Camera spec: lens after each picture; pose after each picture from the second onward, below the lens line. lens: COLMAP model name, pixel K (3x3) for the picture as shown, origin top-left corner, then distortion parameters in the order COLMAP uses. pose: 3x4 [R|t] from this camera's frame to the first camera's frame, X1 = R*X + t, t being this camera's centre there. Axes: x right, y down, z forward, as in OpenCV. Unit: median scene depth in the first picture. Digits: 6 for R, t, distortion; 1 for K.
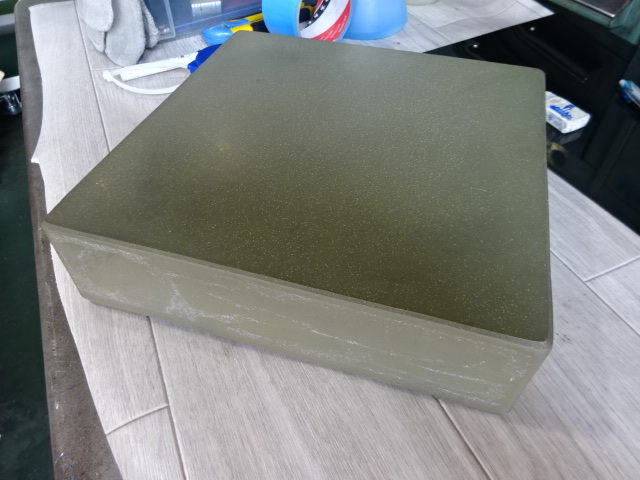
lens RADIAL K [[459.6, 0, 320.0], [0, 459.6, 240.0], [0, 0, 1]] dist [0.010031, 0.002470]
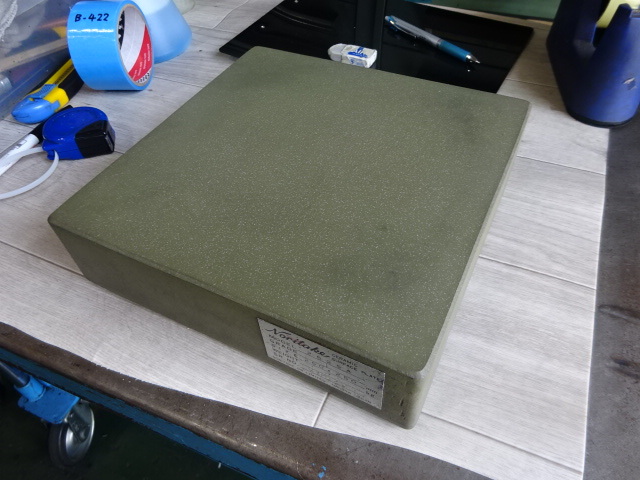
lens RADIAL K [[474.7, 0, 320.0], [0, 474.7, 240.0], [0, 0, 1]] dist [0.006892, -0.006969]
pose [[0.748123, -0.509288, 0.425367, -0.467727], [0.508962, 0.851722, 0.124611, -0.073653], [-0.425757, 0.123271, 0.896401, -0.083366]]
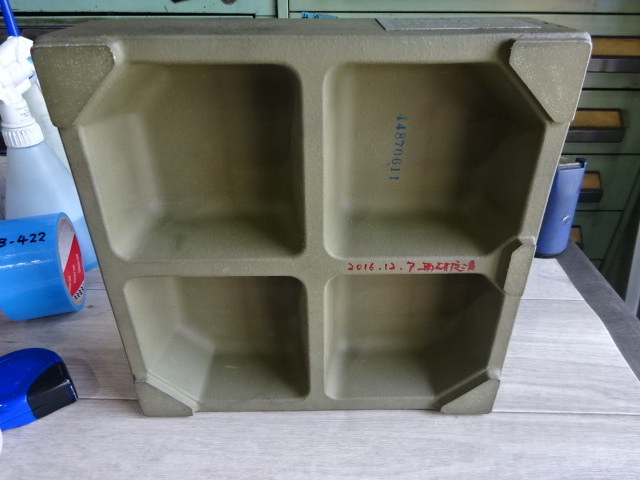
lens RADIAL K [[474.7, 0, 320.0], [0, 474.7, 240.0], [0, 0, 1]] dist [0.006892, -0.006969]
pose [[0.440406, -0.468553, 0.765833, -0.594017], [0.651485, 0.753715, 0.086490, -0.403495], [-0.617745, 0.460838, 0.637196, 0.180115]]
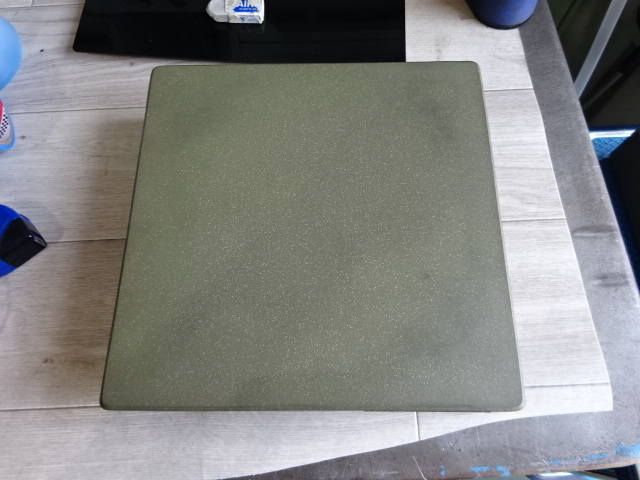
lens RADIAL K [[474.7, 0, 320.0], [0, 474.7, 240.0], [0, 0, 1]] dist [0.006892, -0.006969]
pose [[0.365739, -0.870489, 0.329368, -0.338376], [0.685862, 0.491300, 0.536860, -0.555816], [-0.629149, 0.029550, 0.776723, 0.031048]]
